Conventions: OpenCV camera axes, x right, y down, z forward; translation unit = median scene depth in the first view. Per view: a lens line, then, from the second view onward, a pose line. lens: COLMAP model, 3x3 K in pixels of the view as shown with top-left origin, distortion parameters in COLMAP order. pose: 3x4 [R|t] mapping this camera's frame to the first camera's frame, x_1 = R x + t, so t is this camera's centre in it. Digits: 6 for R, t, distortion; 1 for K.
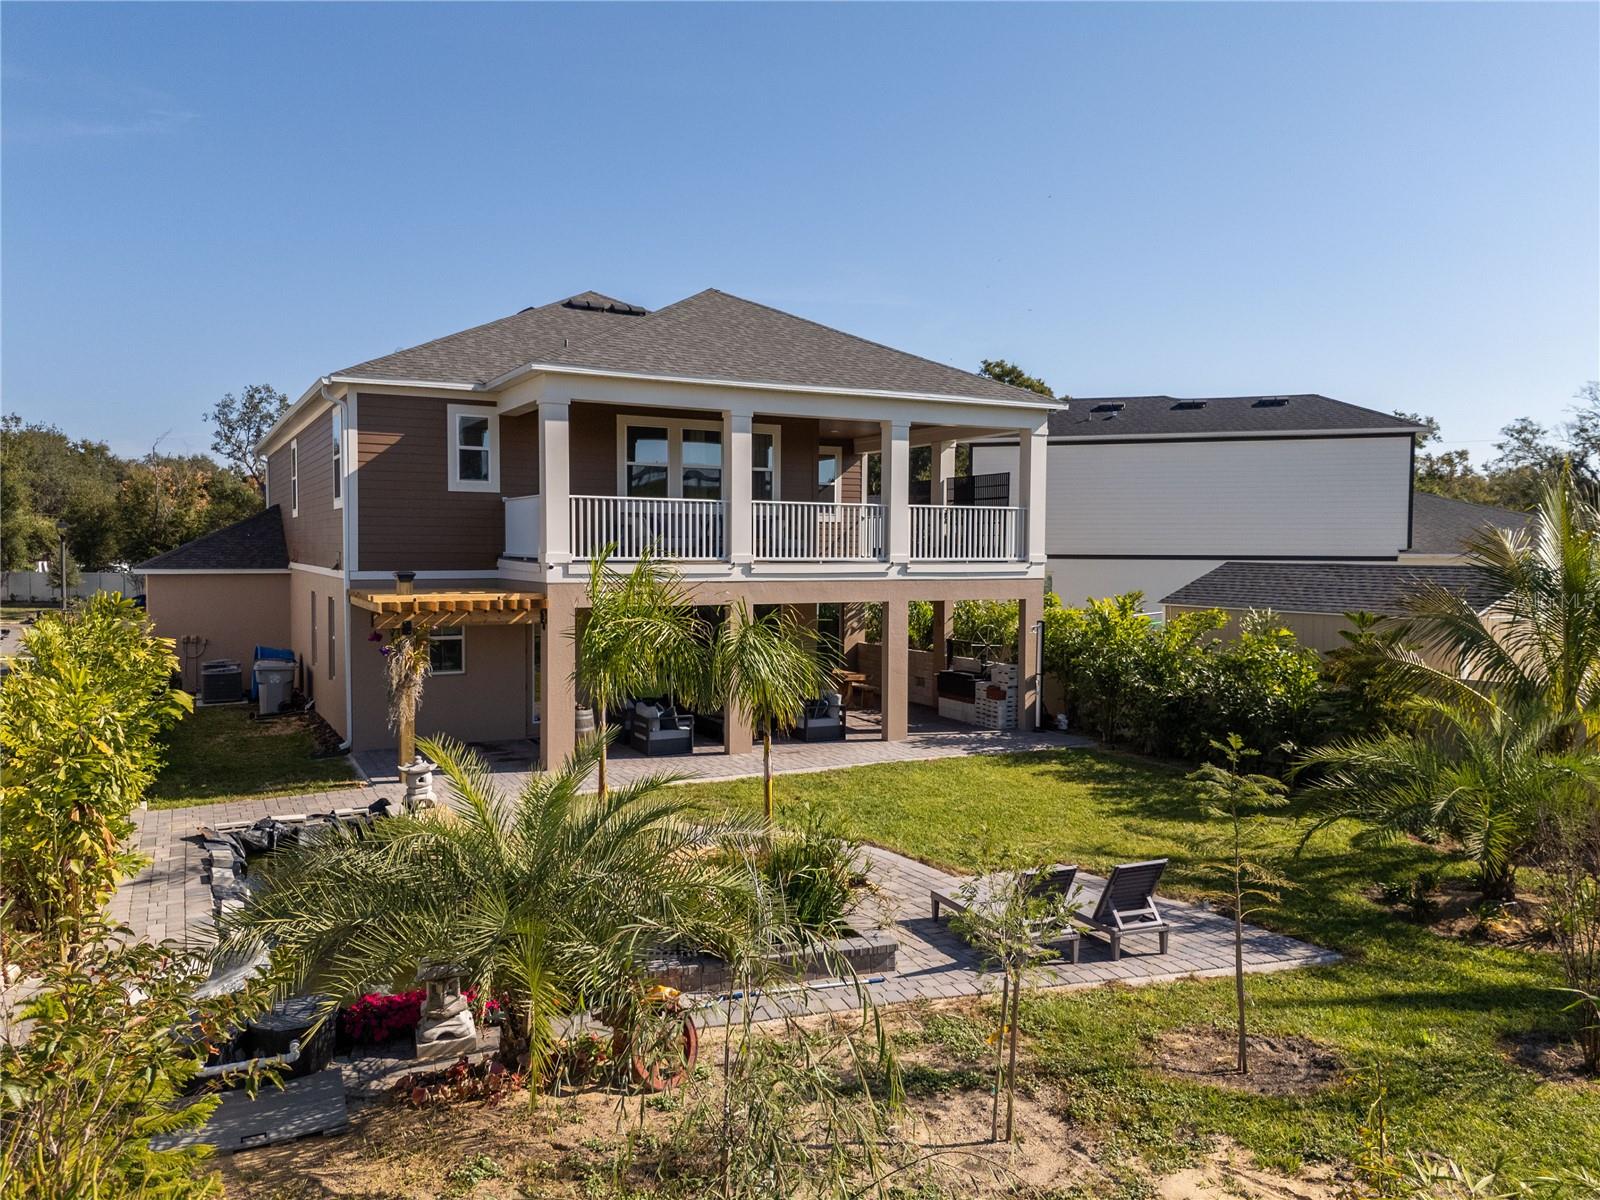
lens RADIAL K [[1187.0, 0, 803.2], [0, 1187.0, 601.3], [0, 0, 1]] dist [0.059635, -0.052076]
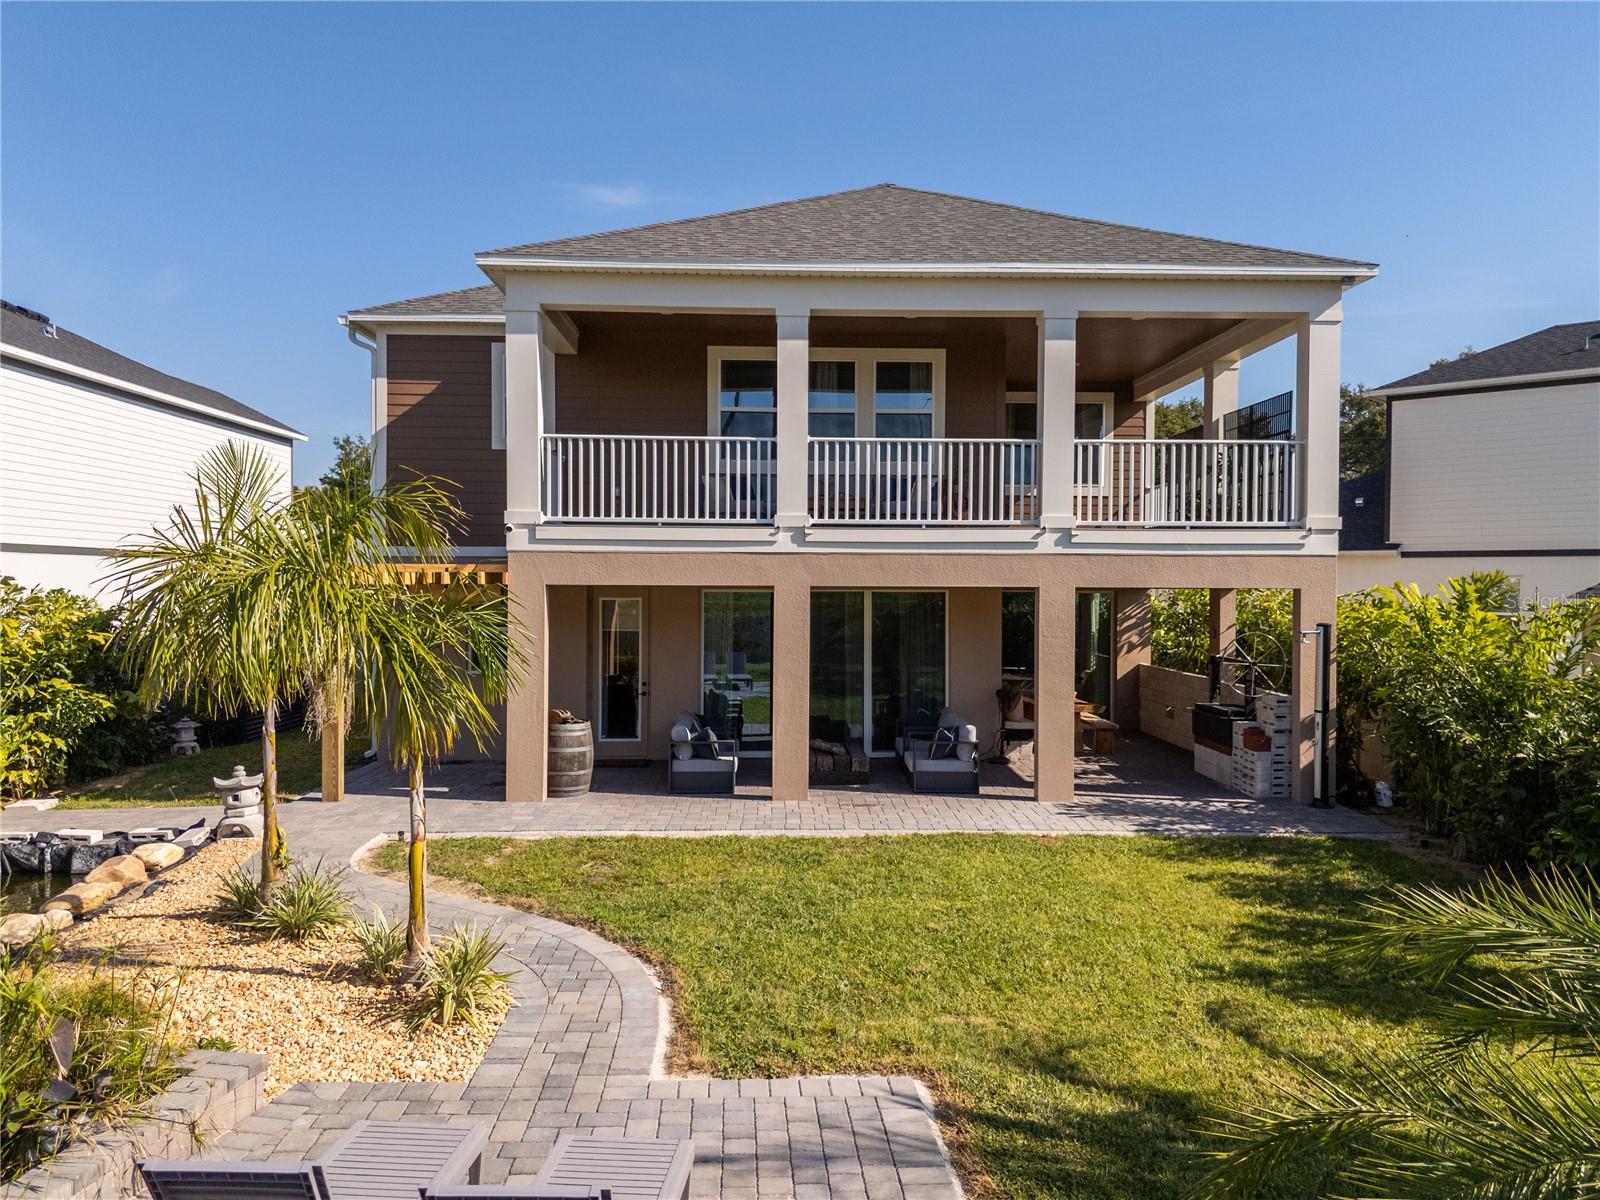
lens RADIAL K [[1187.0, 0, 802.5], [0, 1187.0, 600.1], [0, 0, 1]] dist [0.059635, -0.052076]
pose [[0.897734, 0.004957, -0.440510, 0.258276], [-0.020634, 0.999312, -0.030807, 0.032148], [0.440055, 0.036746, 0.897219, 0.372285]]
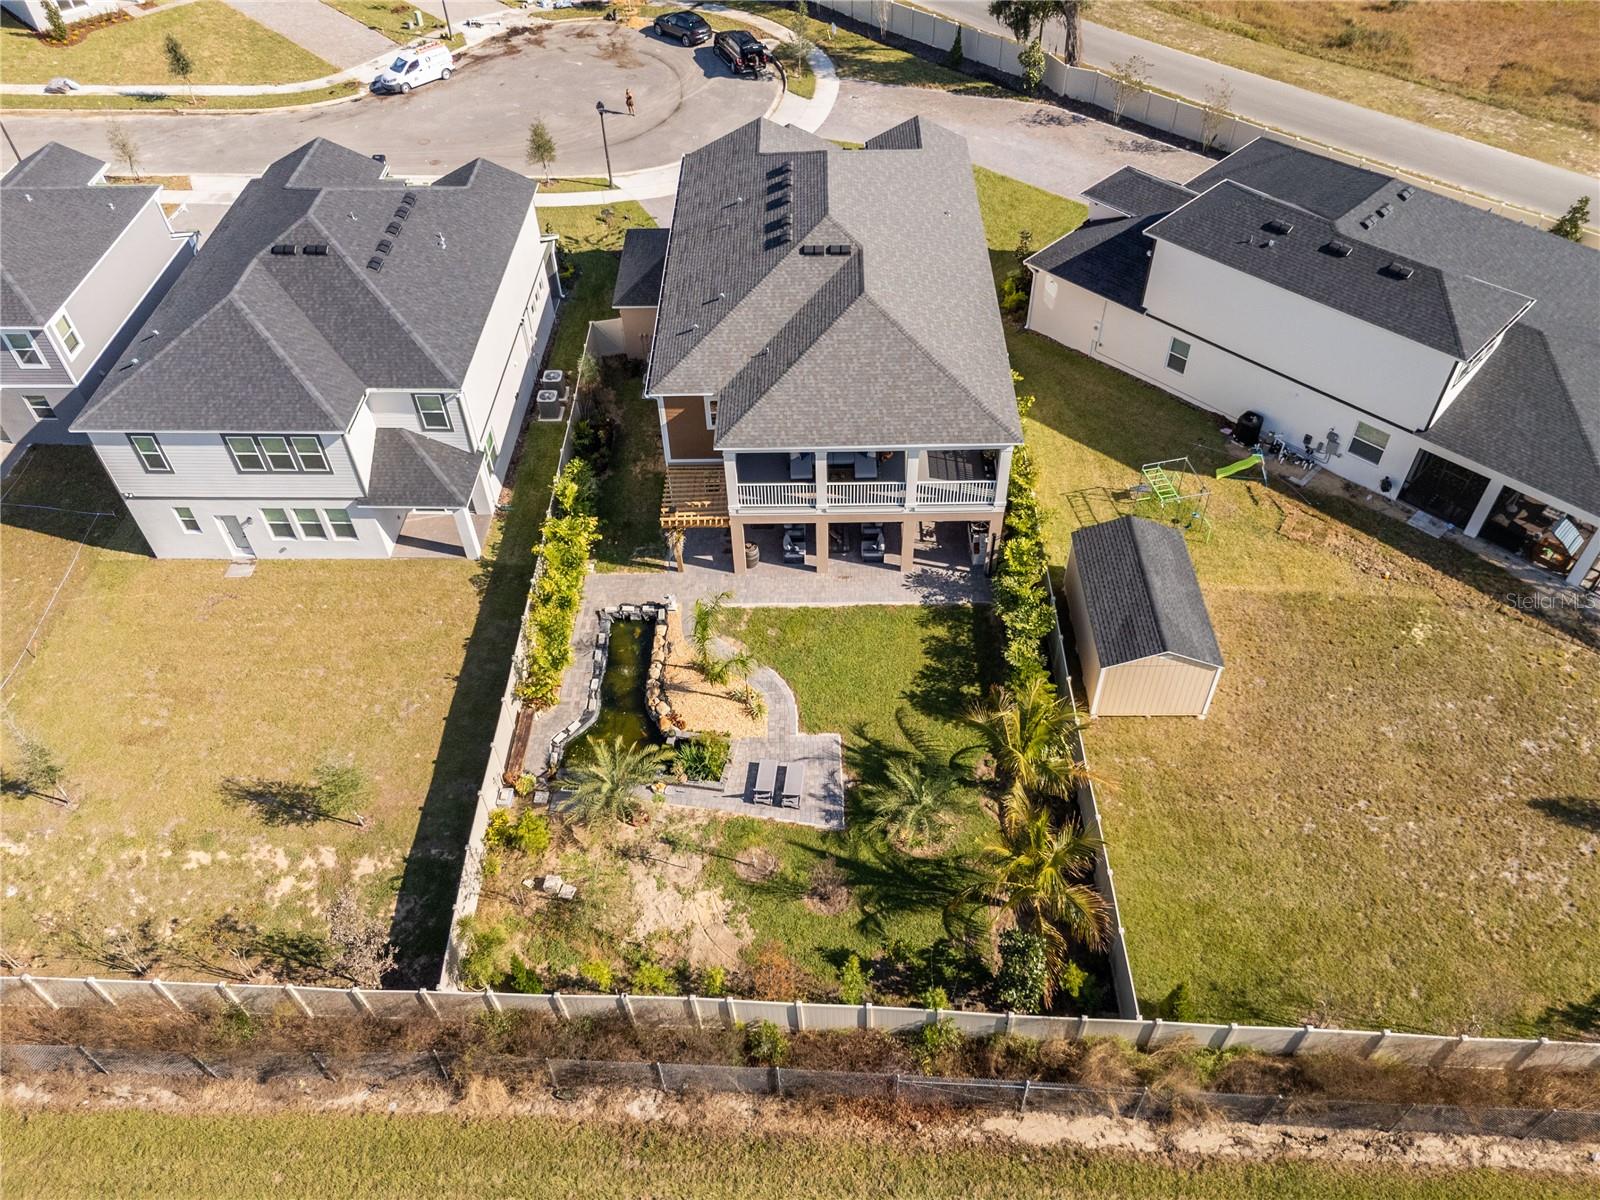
lens RADIAL K [[1187.0, 0, 803.1], [0, 1187.0, 595.0], [0, 0, 1]] dist [0.059635, -0.052076]
pose [[0.880506, 0.326363, -0.343797, 0.688406], [0.003238, 0.721099, 0.692824, -1.369508], [0.474024, -0.611149, 0.633876, -0.447235]]
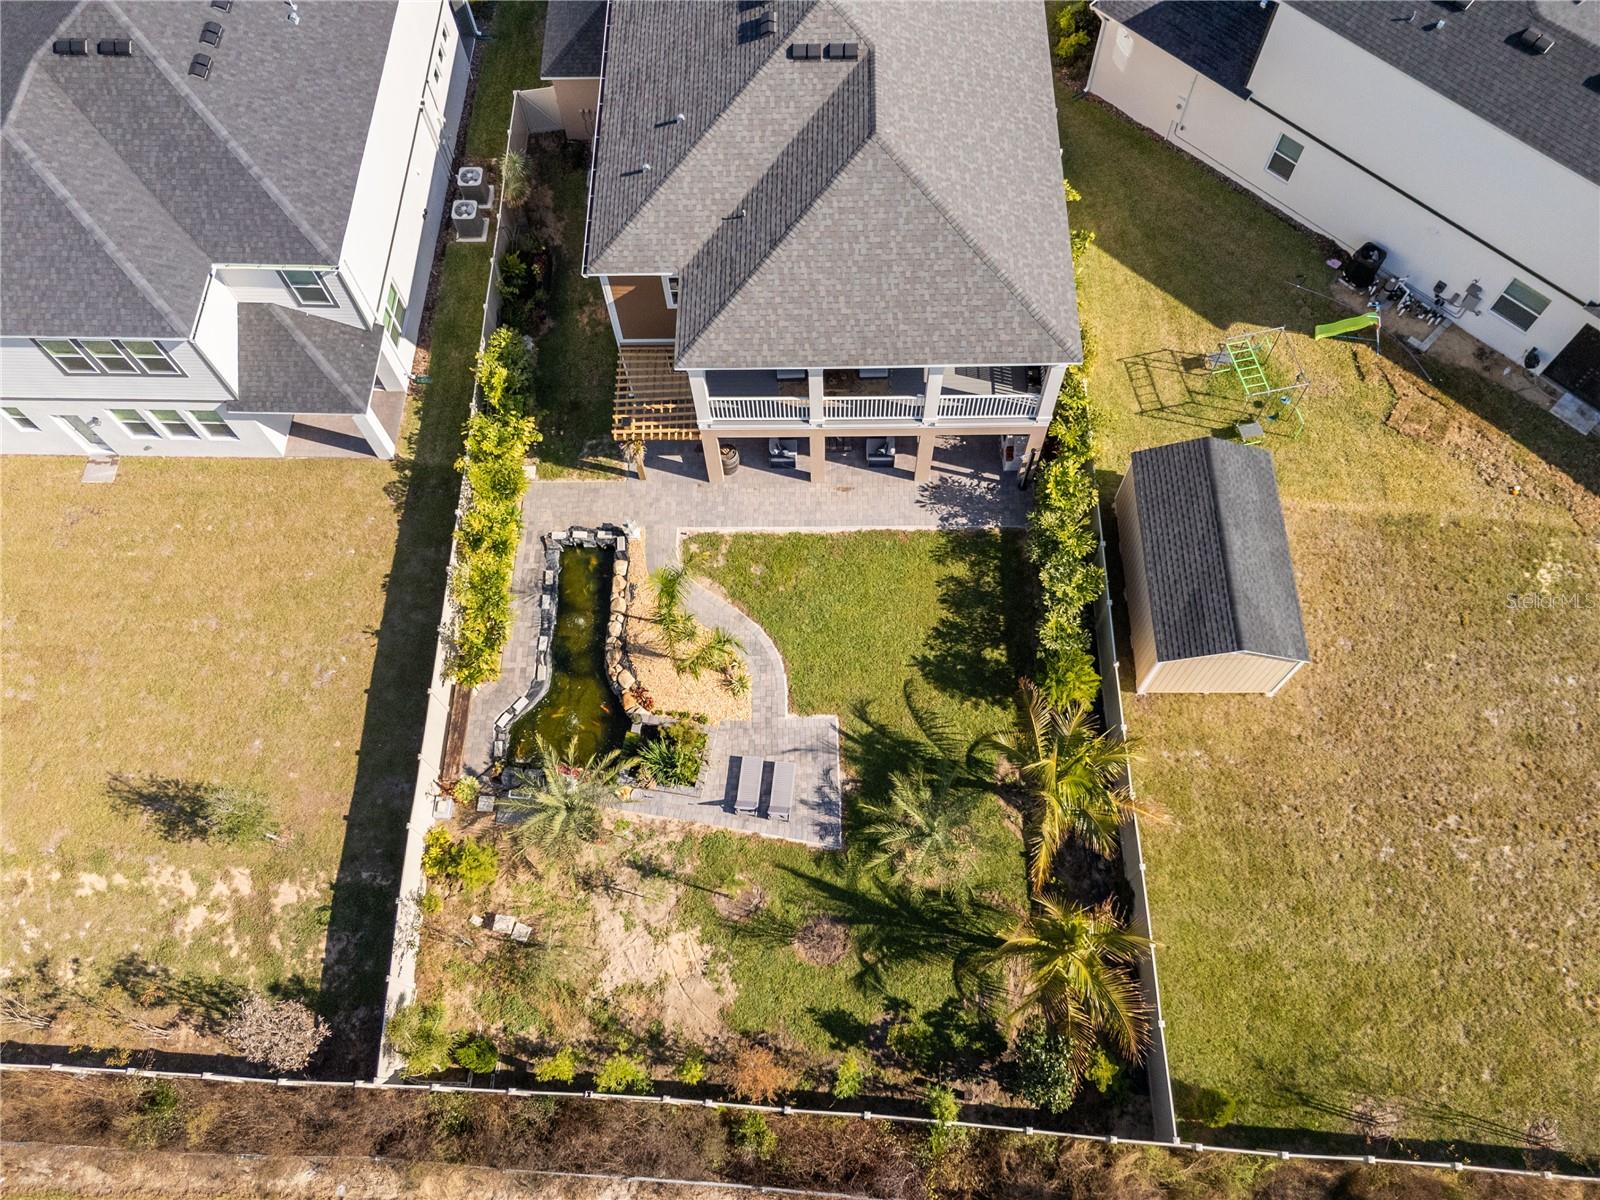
lens RADIAL K [[1187.0, 0, 802.5], [0, 1187.0, 597.6], [0, 0, 1]] dist [0.059635, -0.052076]
pose [[0.881296, 0.419762, -0.217064, 0.390256], [0.004230, 0.452308, 0.891852, -1.391450], [0.472545, -0.786904, 0.396842, 0.134096]]
